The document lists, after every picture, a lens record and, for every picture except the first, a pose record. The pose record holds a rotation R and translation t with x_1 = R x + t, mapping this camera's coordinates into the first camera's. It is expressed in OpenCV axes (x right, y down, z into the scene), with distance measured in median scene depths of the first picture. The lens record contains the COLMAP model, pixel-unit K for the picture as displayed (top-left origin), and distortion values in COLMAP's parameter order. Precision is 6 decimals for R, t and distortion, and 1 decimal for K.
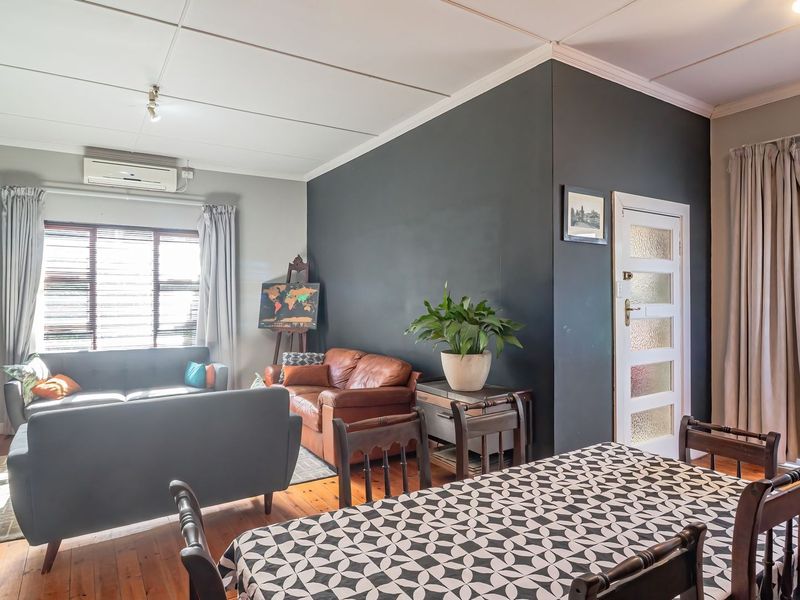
lens RADIAL K [[500.0, 0, 399.4], [0, 500.0, 302.9], [0, 0, 1]] dist [-0.009454, 0.000646]
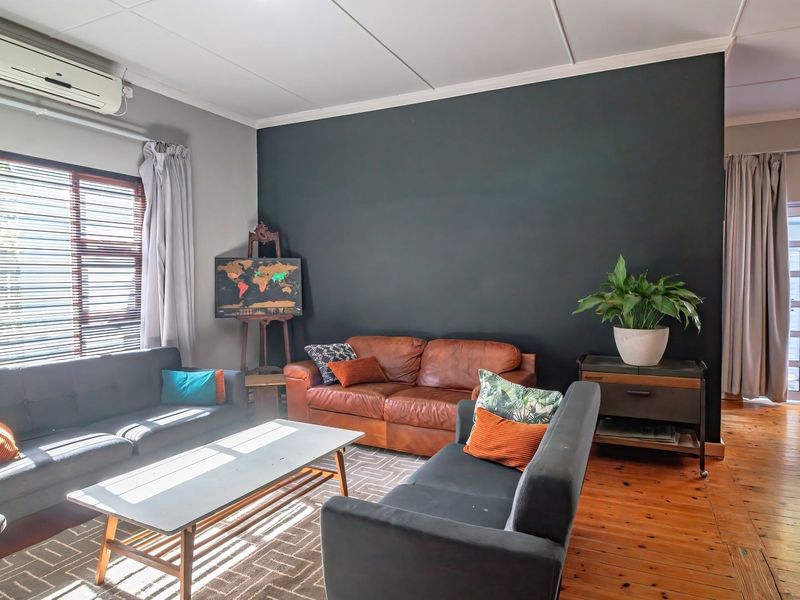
lens RADIAL K [[500.0, 0, 399.5], [0, 500.0, 295.0], [0, 0, 1]] dist [-0.009454, 0.000646]
pose [[0.850022, -0.020335, 0.526354, -0.473309], [0.010602, 0.999713, 0.021502, 0.004027], [-0.526640, -0.012697, 0.849993, 0.242818]]
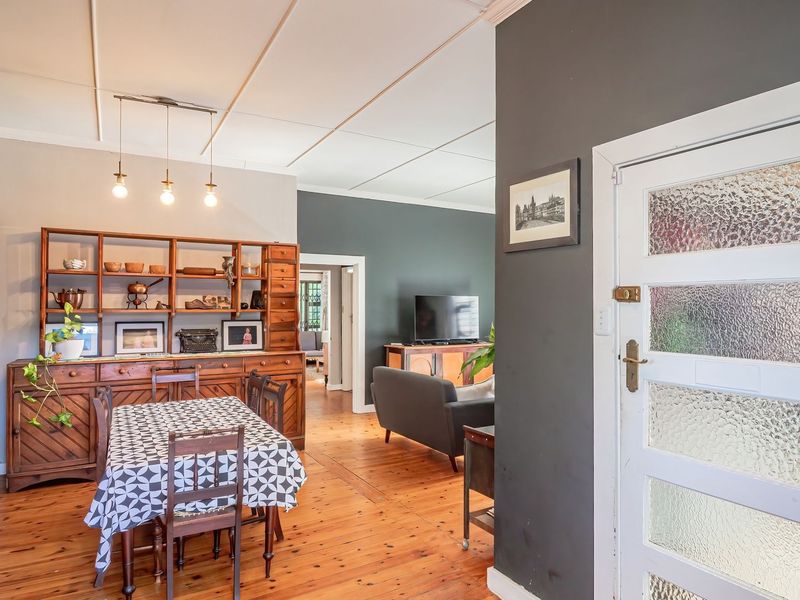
lens RADIAL K [[500.0, 0, 402.1], [0, 500.0, 300.4], [0, 0, 1]] dist [-0.009454, 0.000646]
pose [[-0.036024, -0.001937, -0.999349, 0.590950], [-0.013984, 0.999901, -0.001434, -0.026898], [0.999253, 0.013923, -0.036048, 0.473251]]
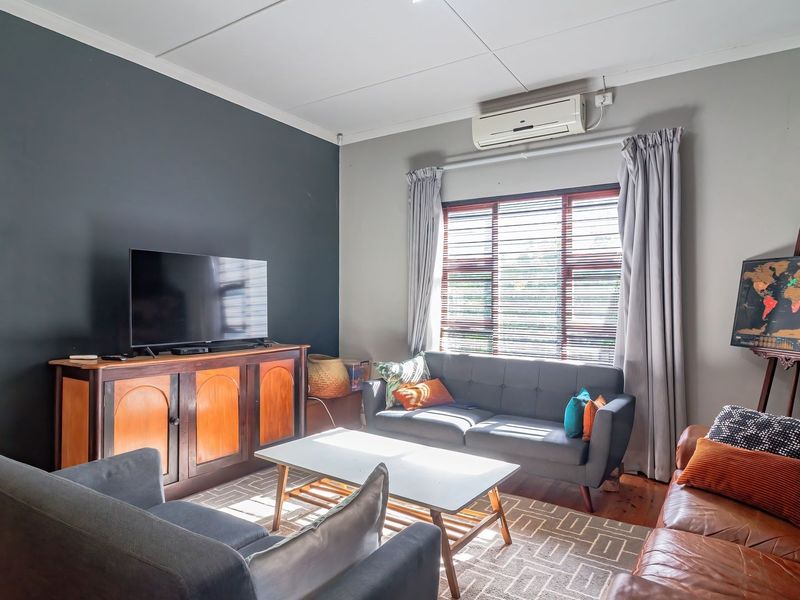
lens RADIAL K [[500.0, 0, 406.4], [0, 500.0, 290.3], [0, 0, 1]] dist [-0.009454, 0.000646]
pose [[0.427230, -0.008620, -0.904102, 0.051664], [-0.015425, 0.999740, -0.016821, 0.006837], [0.904011, 0.021132, 0.426986, 0.499547]]
